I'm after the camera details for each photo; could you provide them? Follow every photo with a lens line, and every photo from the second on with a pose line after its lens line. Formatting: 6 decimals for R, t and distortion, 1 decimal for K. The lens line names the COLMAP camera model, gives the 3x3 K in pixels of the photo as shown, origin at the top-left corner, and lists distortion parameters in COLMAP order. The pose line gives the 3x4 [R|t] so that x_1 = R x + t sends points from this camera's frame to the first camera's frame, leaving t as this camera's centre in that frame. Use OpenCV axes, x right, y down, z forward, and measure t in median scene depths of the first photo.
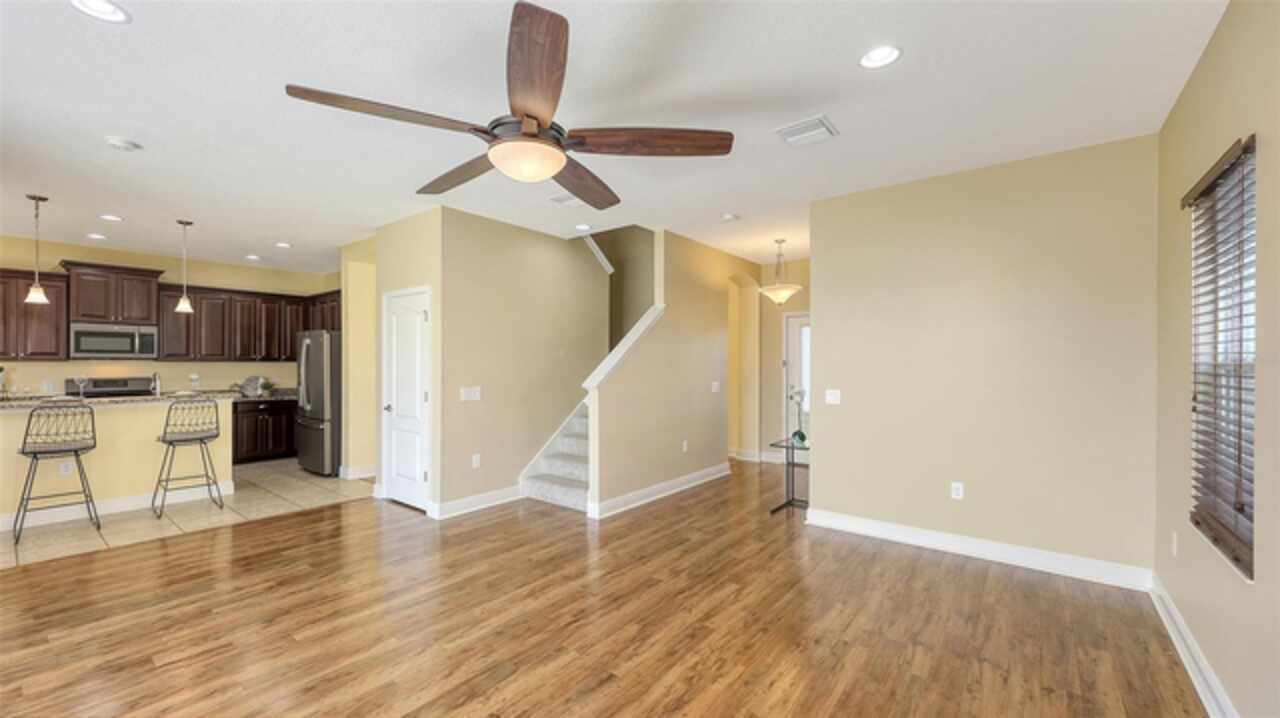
lens RADIAL K [[521.1, 0, 642.3], [0, 521.1, 360.0], [0, 0, 1]] dist [0.006798, 0.000846]
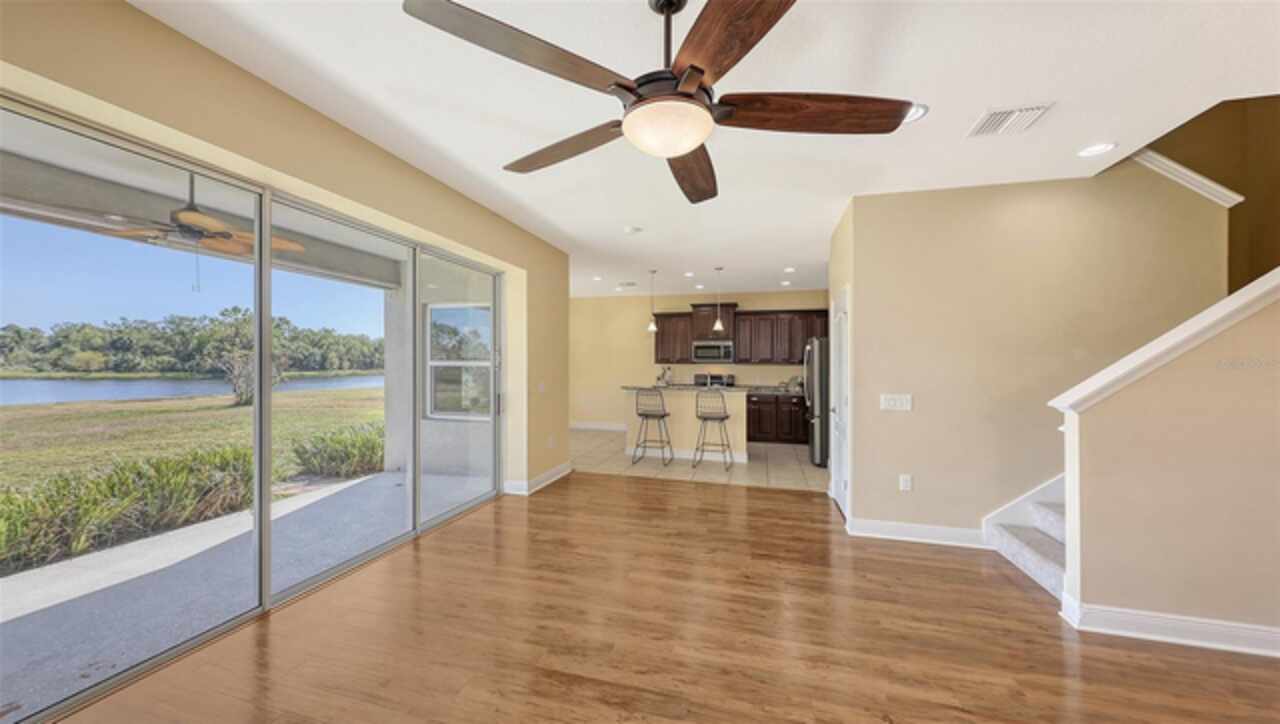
lens RADIAL K [[455.7, 0, 623.6], [0, 455.7, 359.1], [0, 0, 1]] dist [0.006594, -0.000610]
pose [[0.359364, -0.008893, -0.933155, 0.194529], [-0.003005, 0.999938, -0.010687, 0.002960], [0.933193, 0.006645, 0.359315, 0.282226]]
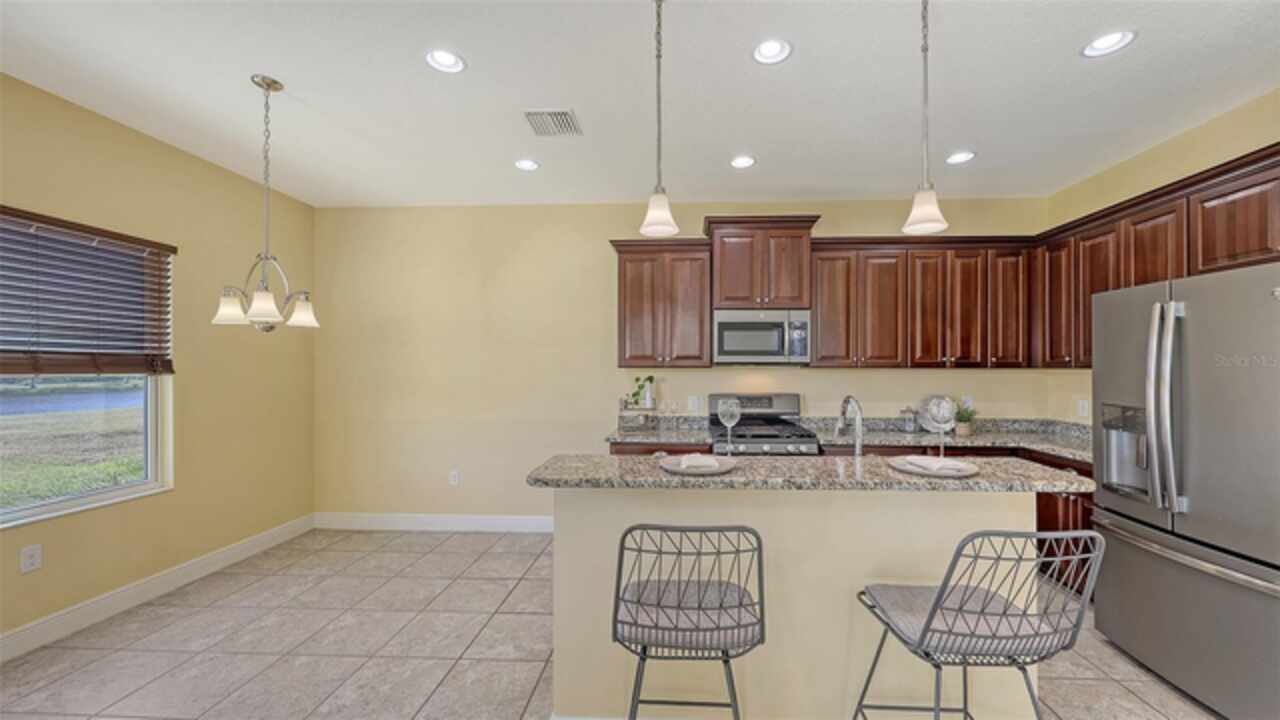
lens RADIAL K [[478.5, 0, 639.9], [0, 478.5, 371.2], [0, 0, 1]] dist [0.009141, -0.001438]
pose [[0.552799, 0.002719, -0.833310, -0.653595], [0.002782, 0.999983, 0.005108, 0.002601], [0.833310, -0.005142, 0.552782, 0.605172]]
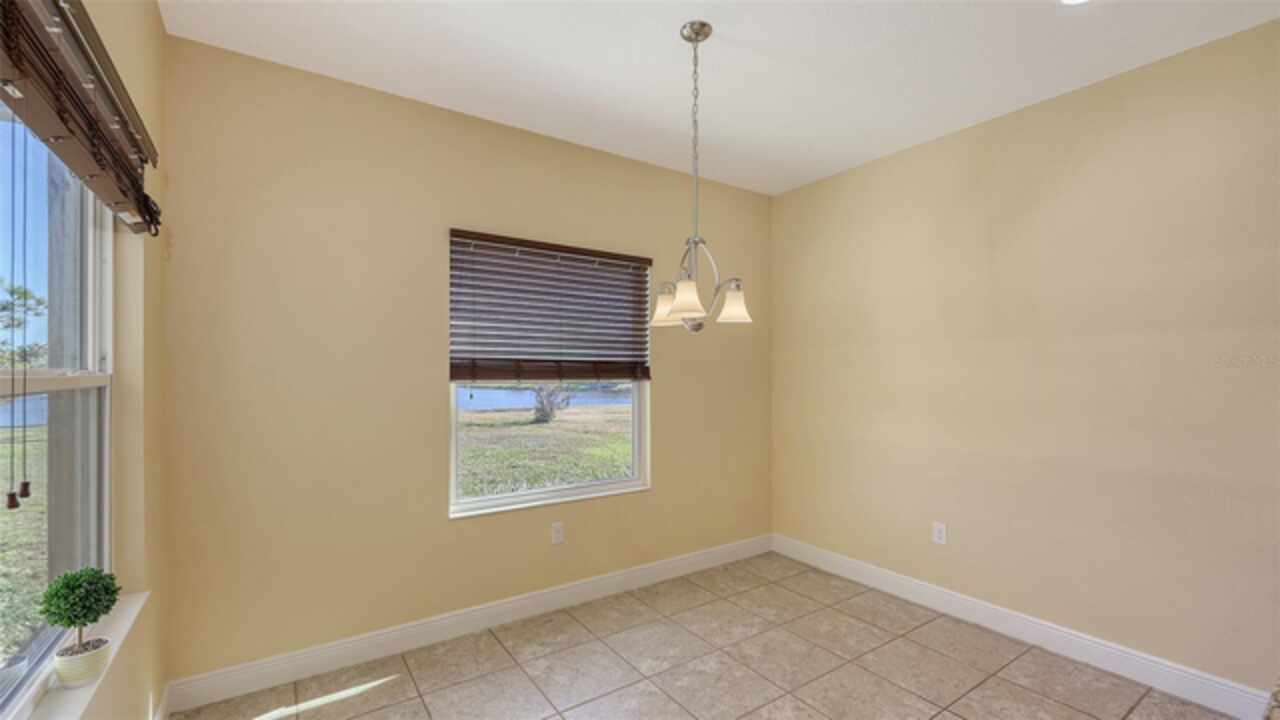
lens RADIAL K [[508.4, 0, 633.3], [0, 508.4, 372.7], [0, 0, 1]] dist [0.003582, 0.000038]
pose [[-0.319077, -0.004172, -0.947720, -0.814875], [0.001754, 0.999986, -0.004992, 0.001527], [0.947727, -0.003255, -0.319065, 0.640453]]
